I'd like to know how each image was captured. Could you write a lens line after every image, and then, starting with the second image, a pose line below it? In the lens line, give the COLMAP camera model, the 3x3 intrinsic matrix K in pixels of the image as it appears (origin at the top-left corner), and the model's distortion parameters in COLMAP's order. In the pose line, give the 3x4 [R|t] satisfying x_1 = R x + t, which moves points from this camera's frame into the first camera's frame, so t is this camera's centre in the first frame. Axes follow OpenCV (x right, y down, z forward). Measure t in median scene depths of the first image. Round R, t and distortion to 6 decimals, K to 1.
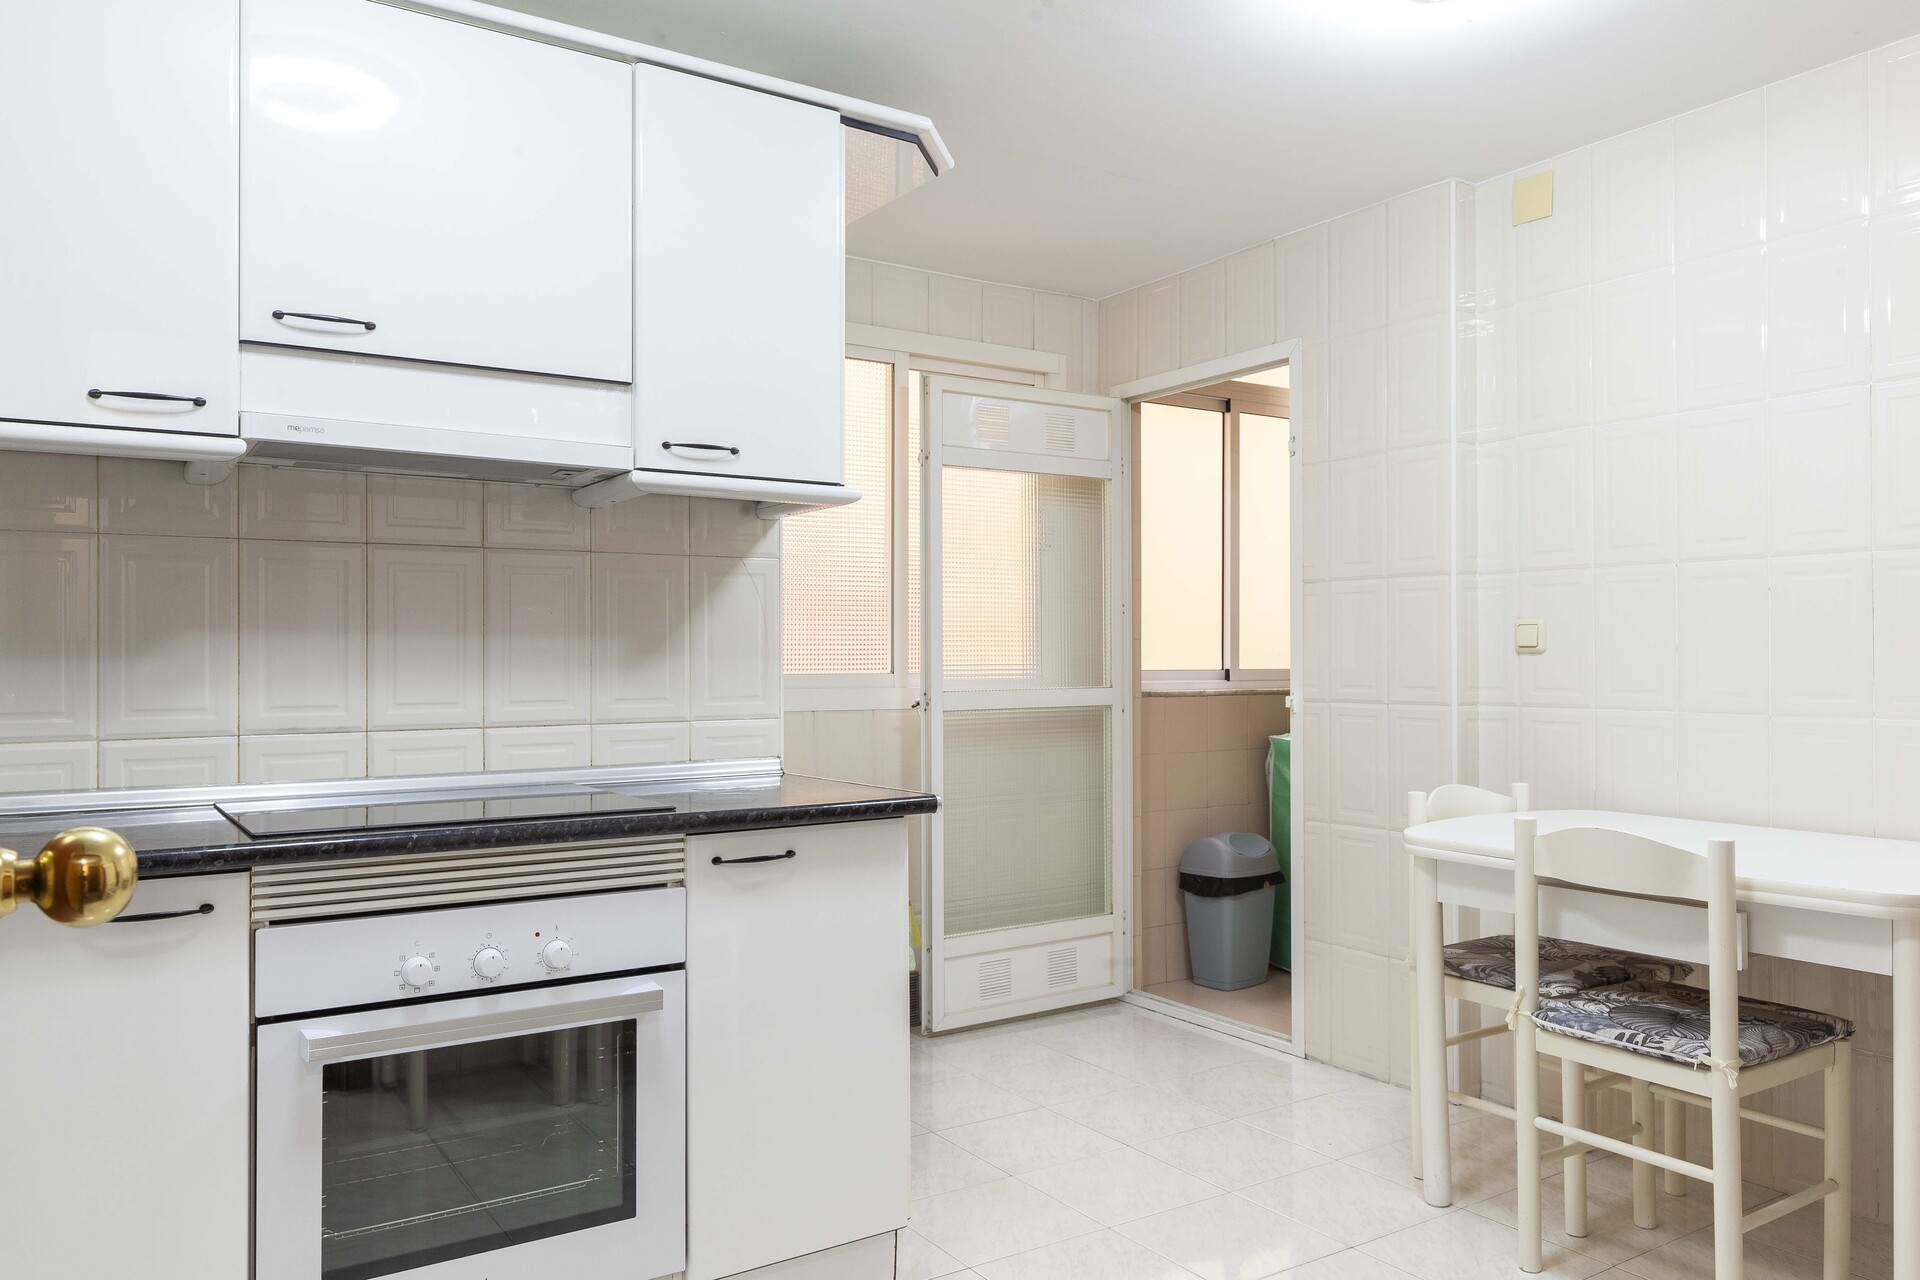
lens RADIAL K [[1380.5, 0, 959.8], [0, 1380.5, 648.2], [0, 0, 1]] dist [0.000882, 0.000877]
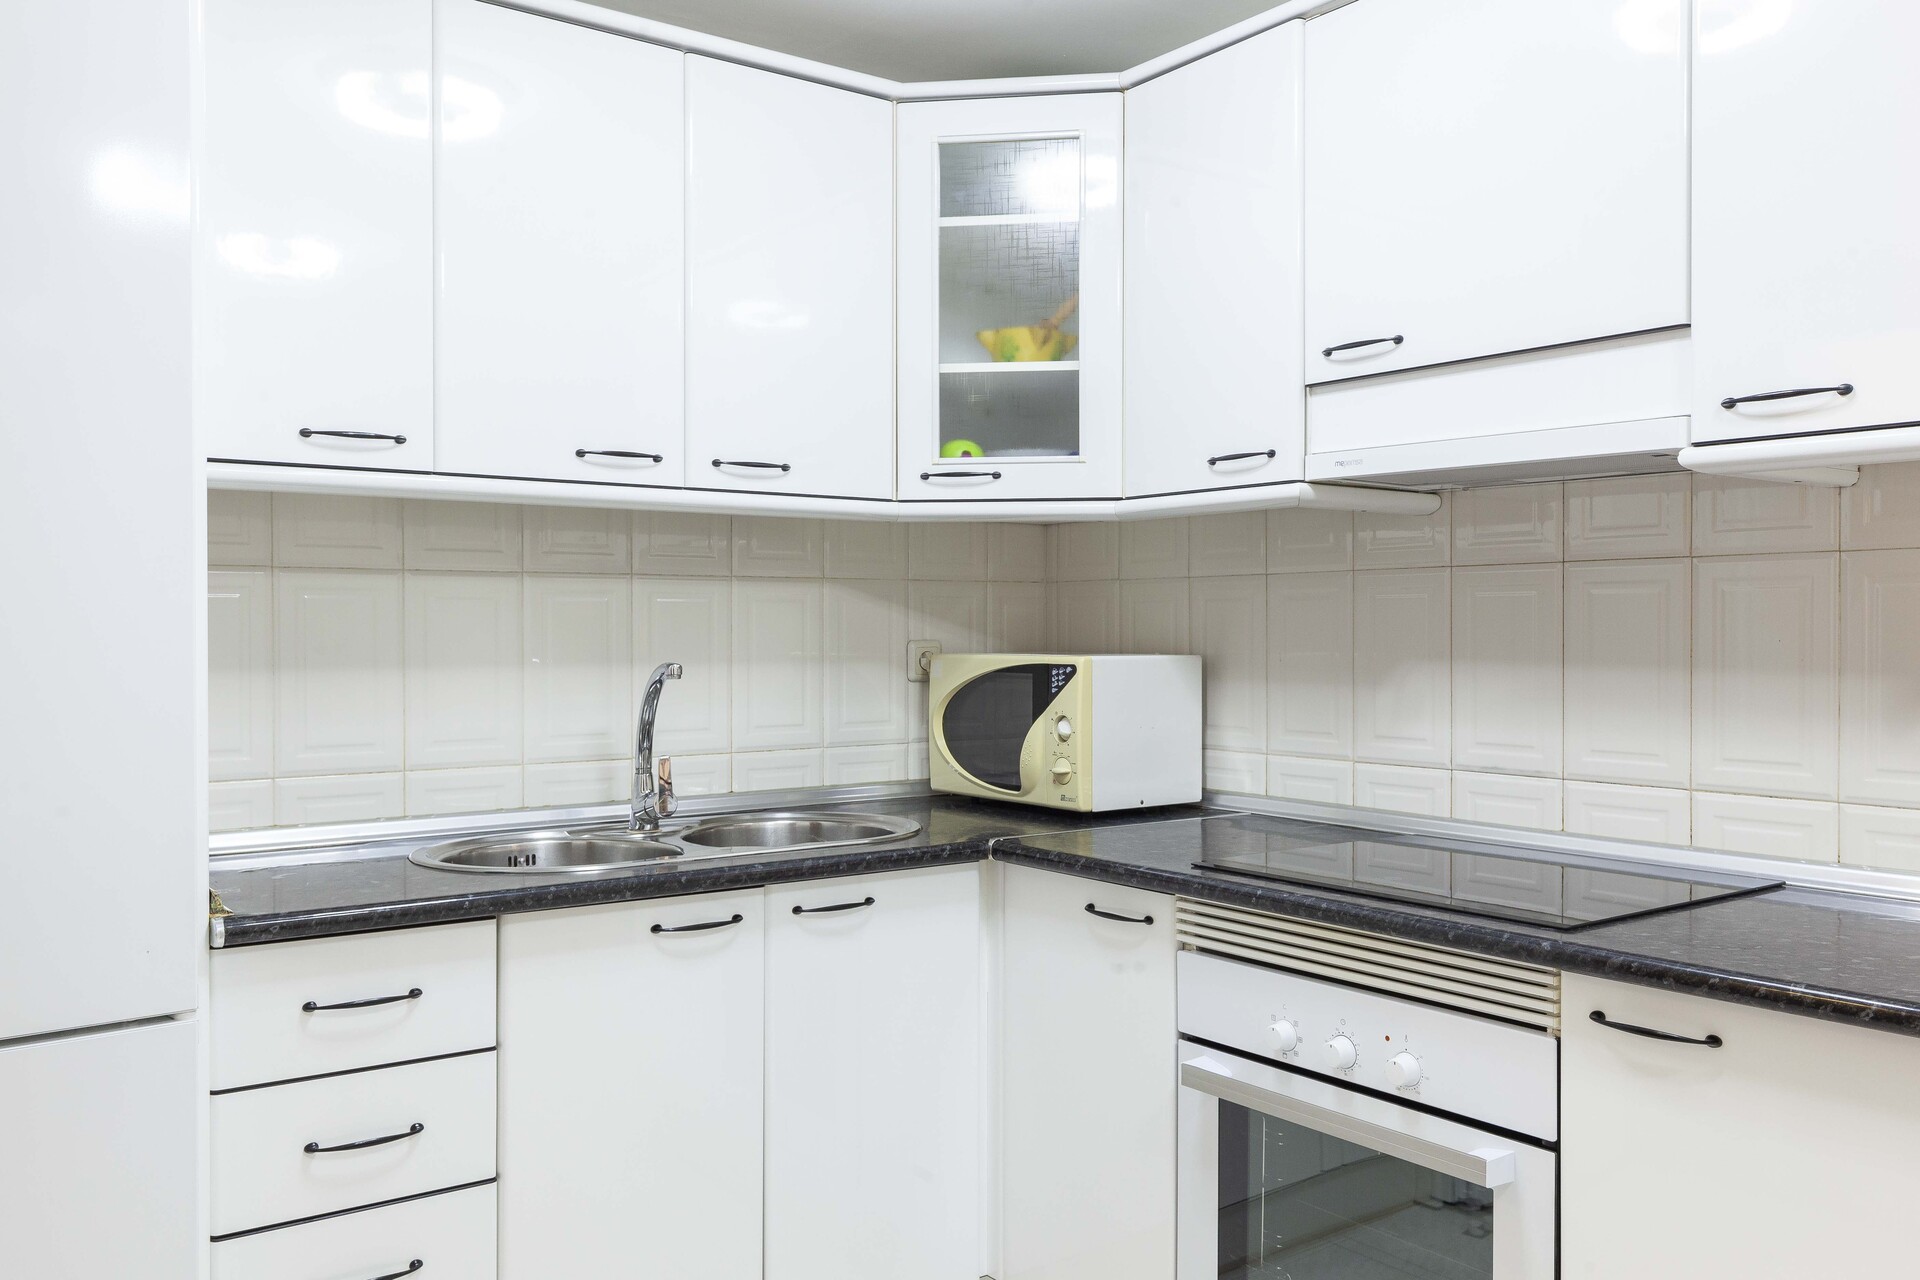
lens RADIAL K [[1546.5, 0, 959.8], [0, 1546.5, 631.8], [0, 0, 1]] dist [-0.003952, -0.002999]
pose [[0.058461, 0.007011, -0.998265, 0.541935], [0.008131, 0.999939, 0.007499, -0.044541], [0.998257, -0.008555, 0.058400, 0.594401]]
